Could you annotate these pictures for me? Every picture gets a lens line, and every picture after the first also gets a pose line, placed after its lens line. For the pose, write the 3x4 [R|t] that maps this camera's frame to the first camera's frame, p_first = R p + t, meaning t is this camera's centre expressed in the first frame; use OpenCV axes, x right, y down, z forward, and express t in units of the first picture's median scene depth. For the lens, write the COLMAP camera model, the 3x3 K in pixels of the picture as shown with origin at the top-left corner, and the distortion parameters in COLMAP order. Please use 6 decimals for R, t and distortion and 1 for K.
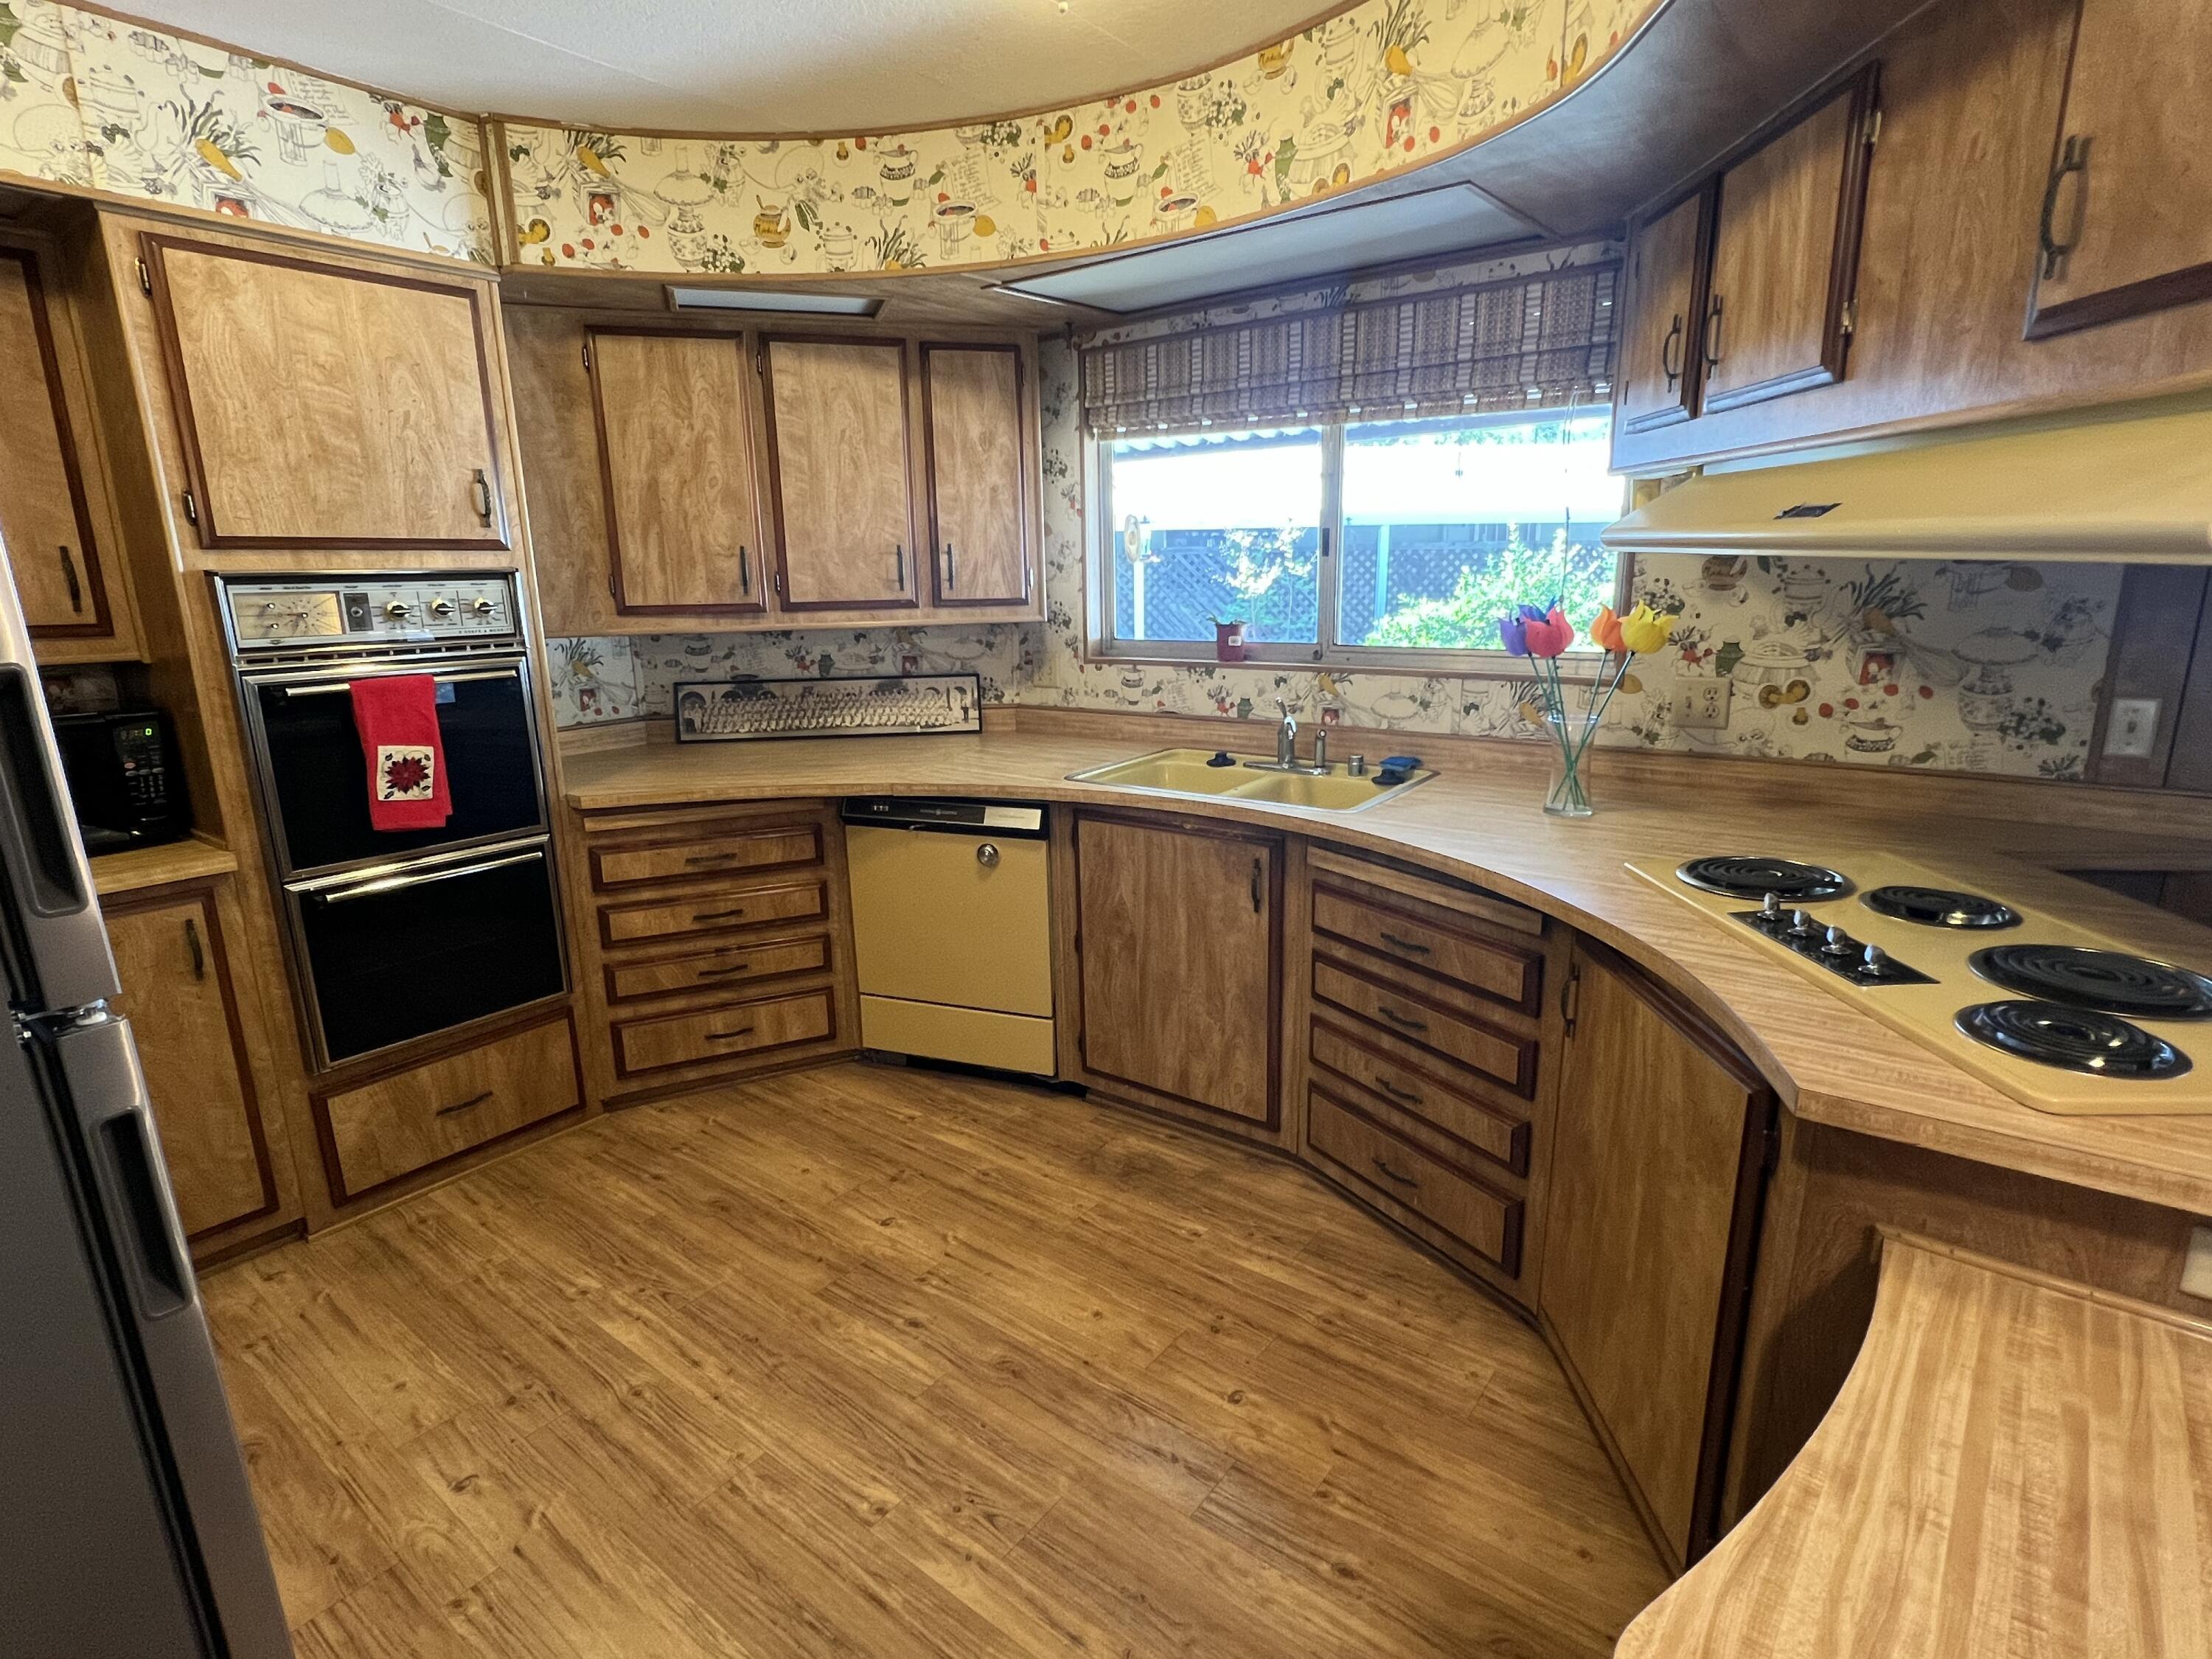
lens RADIAL K [[1103.3, 0, 1096.5], [0, 1103.3, 833.6], [0, 0, 1]] dist [-0.002499, 0.000633]
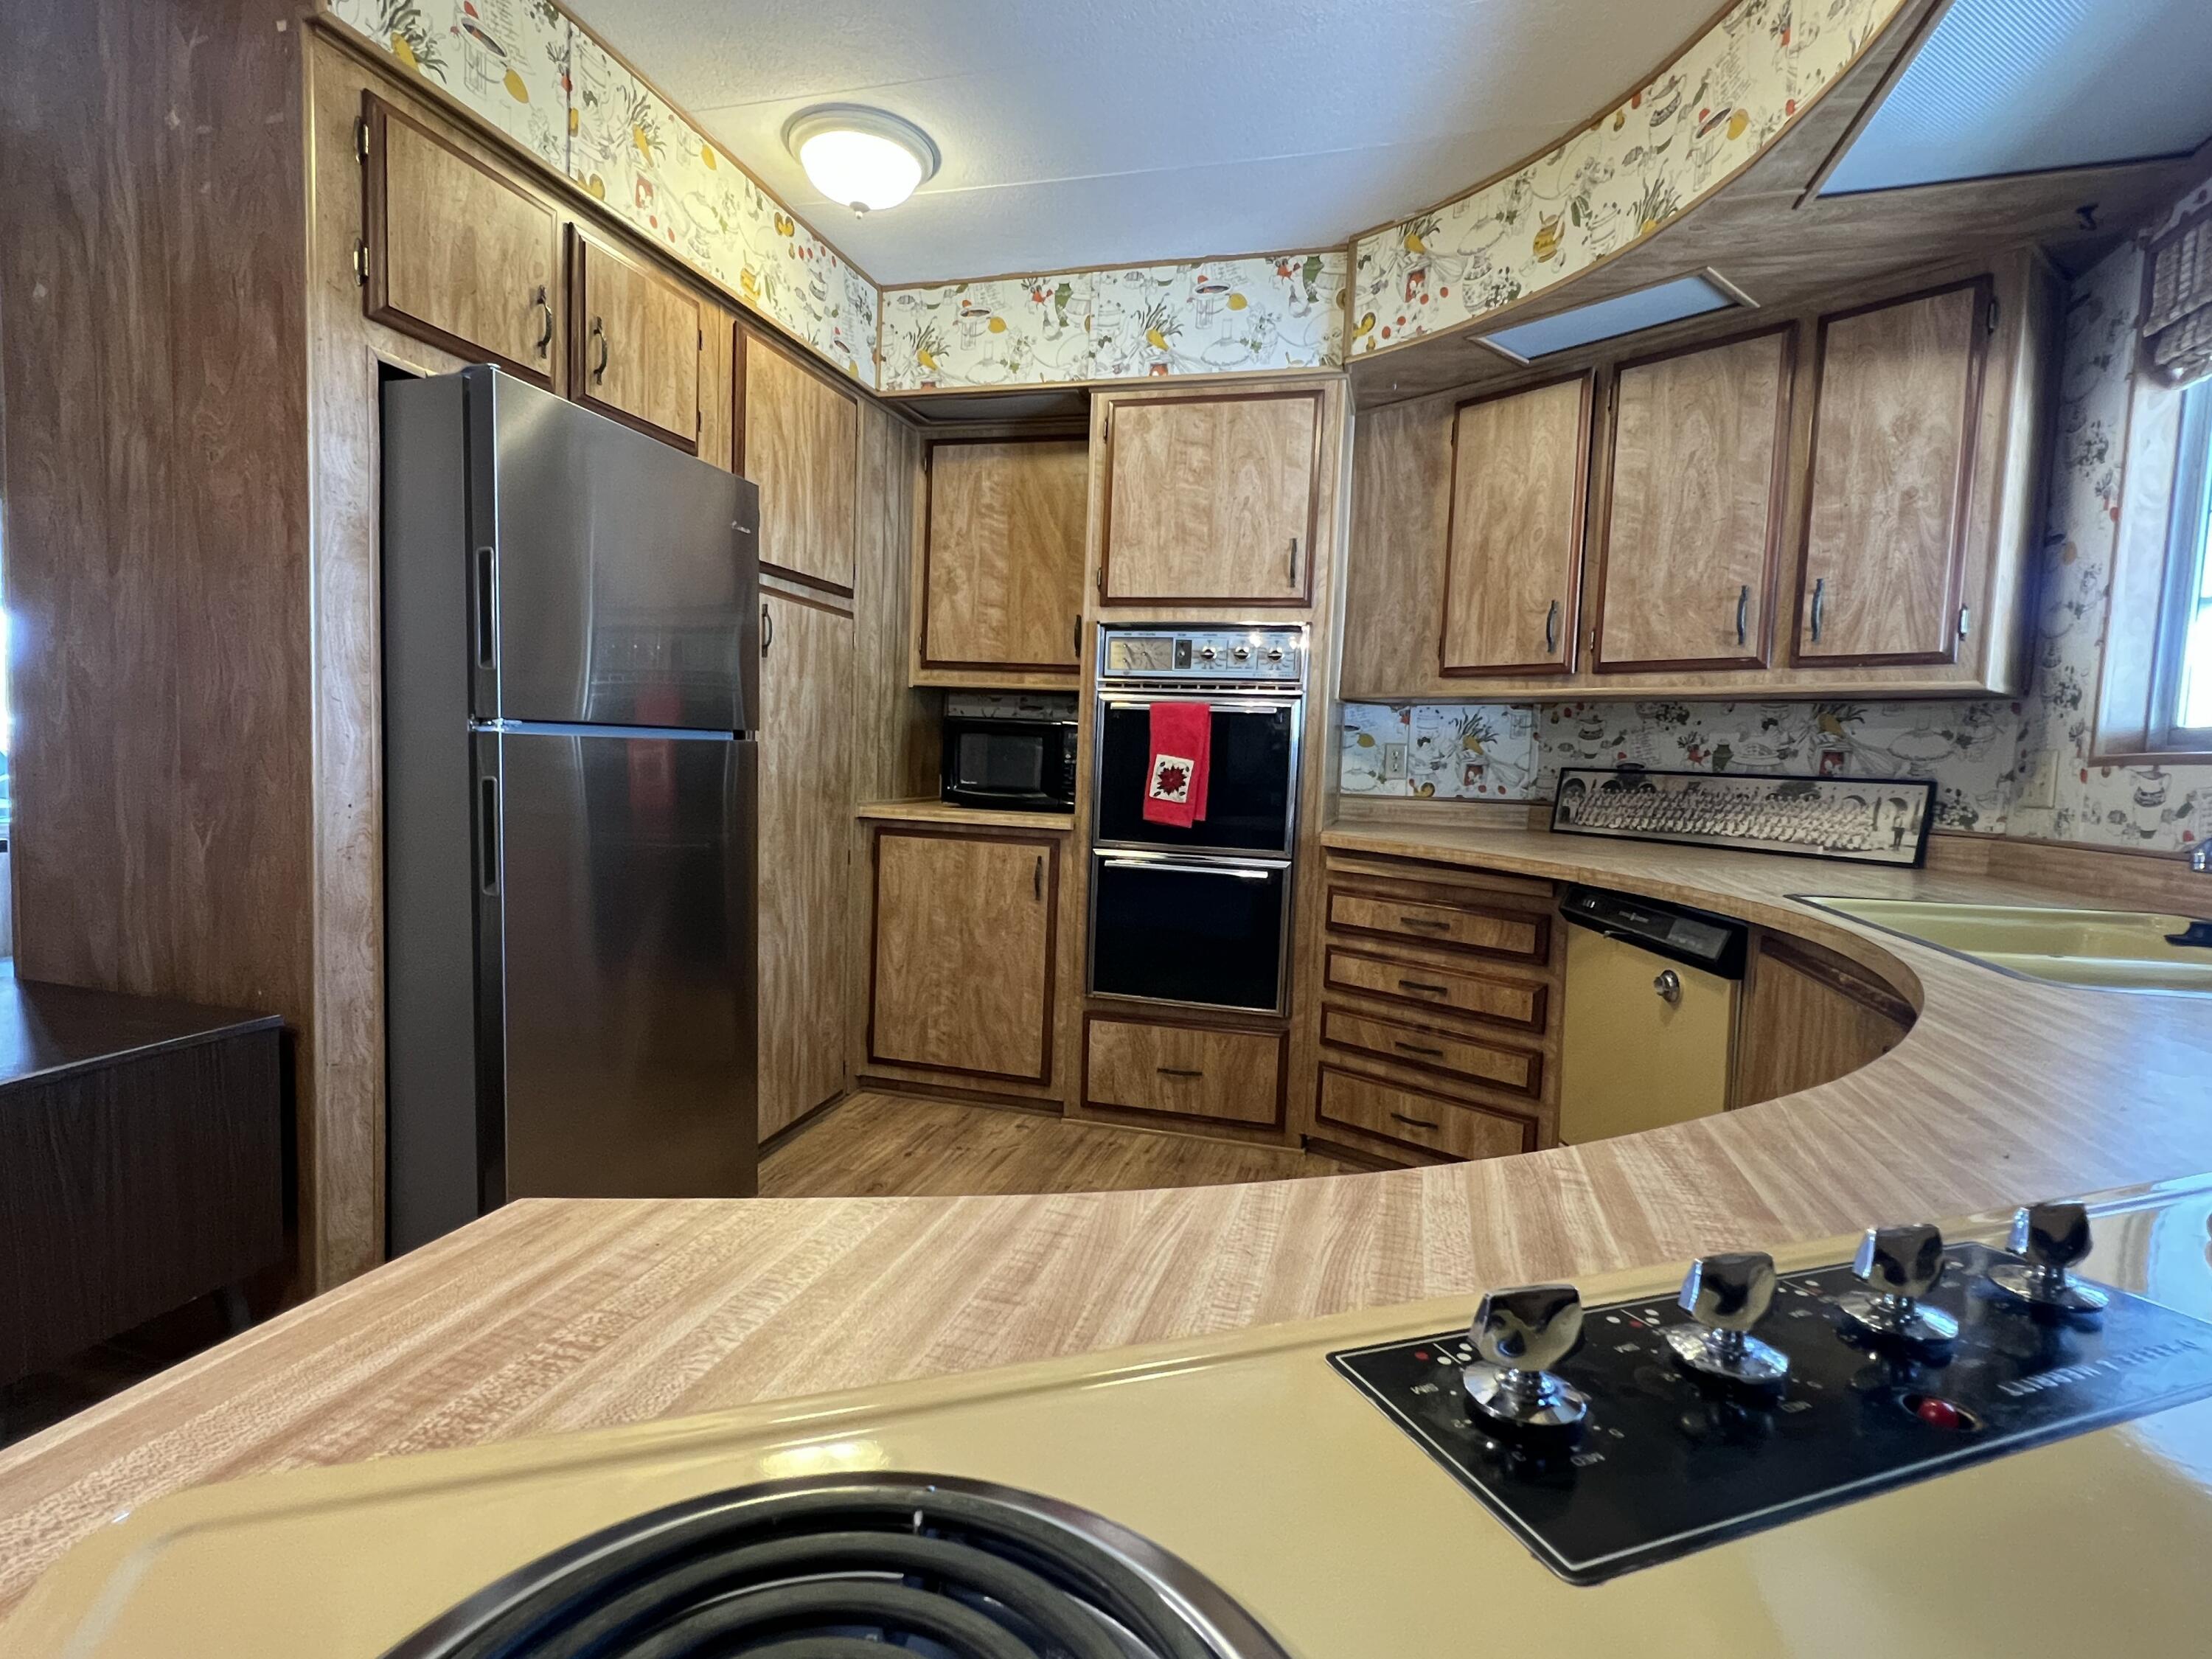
lens RADIAL K [[1103.3, 0, 1096.8], [0, 1103.3, 835.6], [0, 0, 1]] dist [-0.002499, 0.000633]
pose [[0.366095, 0.104640, -0.924676, 0.460605], [-0.261003, 0.965320, 0.005904, 0.020024], [0.893226, 0.239181, 0.380710, 0.430771]]
